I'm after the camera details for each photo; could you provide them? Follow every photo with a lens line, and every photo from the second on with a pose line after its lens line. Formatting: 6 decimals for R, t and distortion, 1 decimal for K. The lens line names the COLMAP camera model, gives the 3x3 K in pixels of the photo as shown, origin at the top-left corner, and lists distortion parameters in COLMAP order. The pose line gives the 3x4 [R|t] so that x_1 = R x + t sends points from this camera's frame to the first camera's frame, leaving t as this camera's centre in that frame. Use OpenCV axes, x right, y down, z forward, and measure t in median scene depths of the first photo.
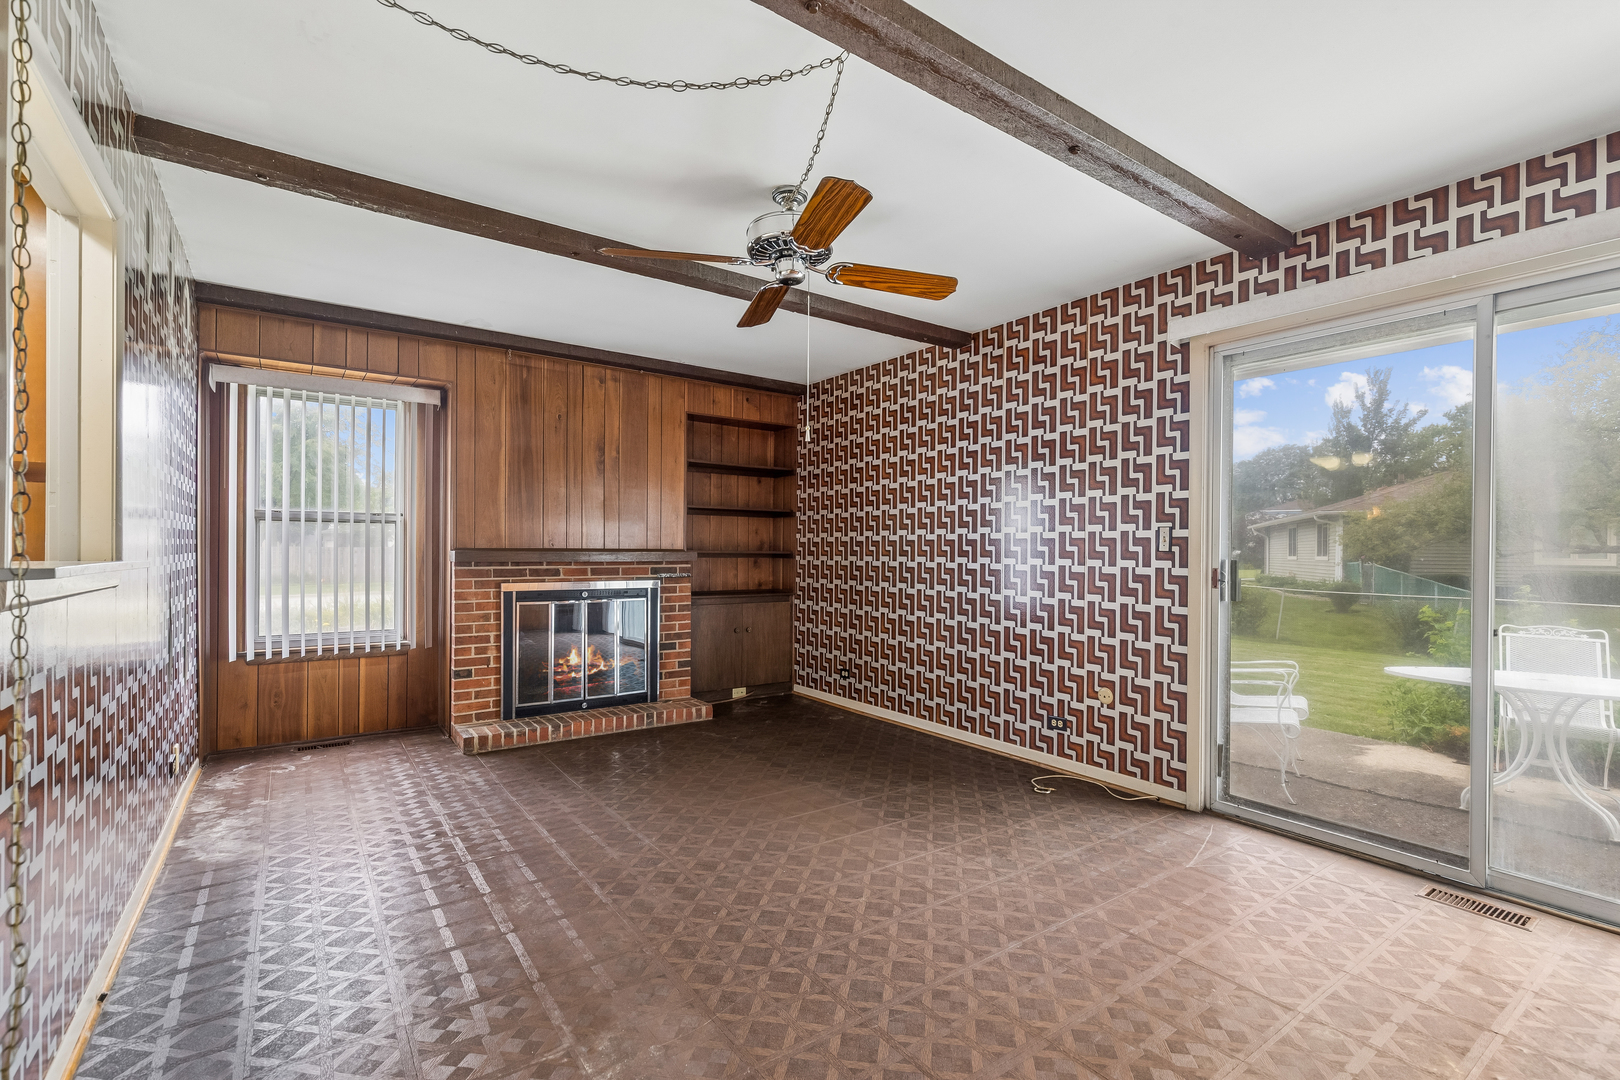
lens RADIAL K [[741.4, 0, 815.4], [0, 741.4, 547.4], [0, 0, 1]] dist [0.005120, 0.000638]
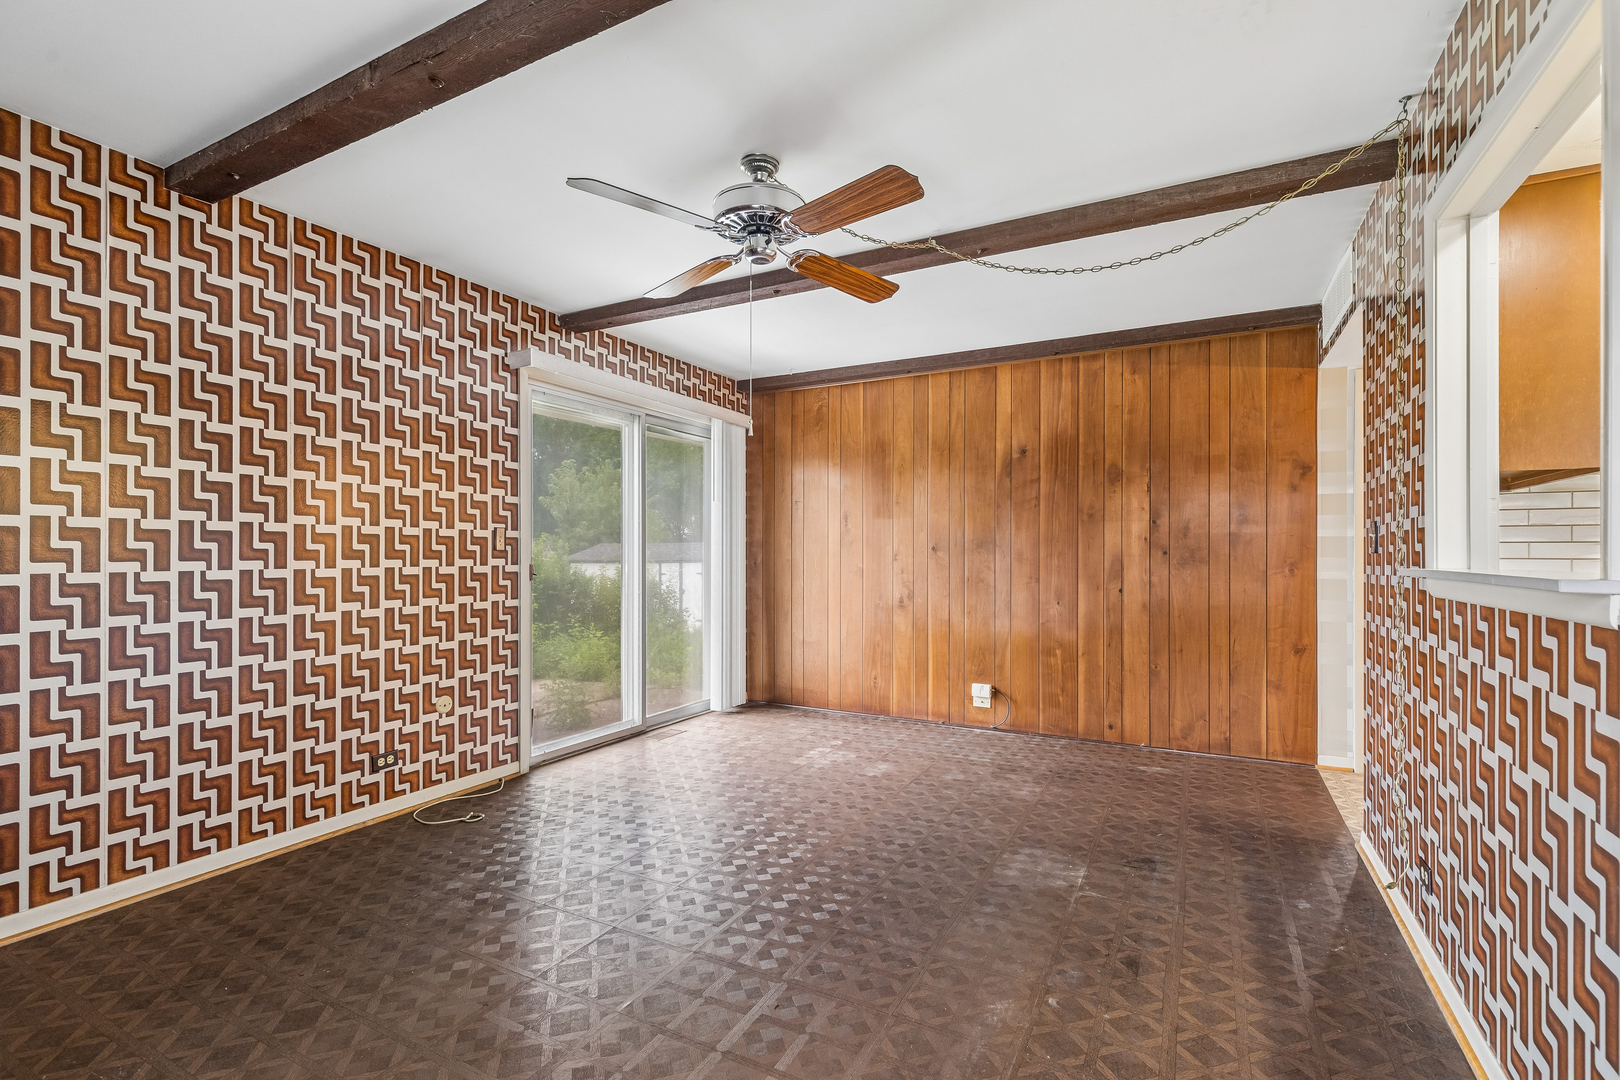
lens RADIAL K [[741.4, 0, 812.1], [0, 741.4, 548.1], [0, 0, 1]] dist [0.005120, 0.000638]
pose [[-0.455812, 0.000495, 0.890076, -0.623274], [-0.006076, 0.999975, -0.003667, 0.002917], [-0.890055, -0.007080, -0.455798, 0.966255]]
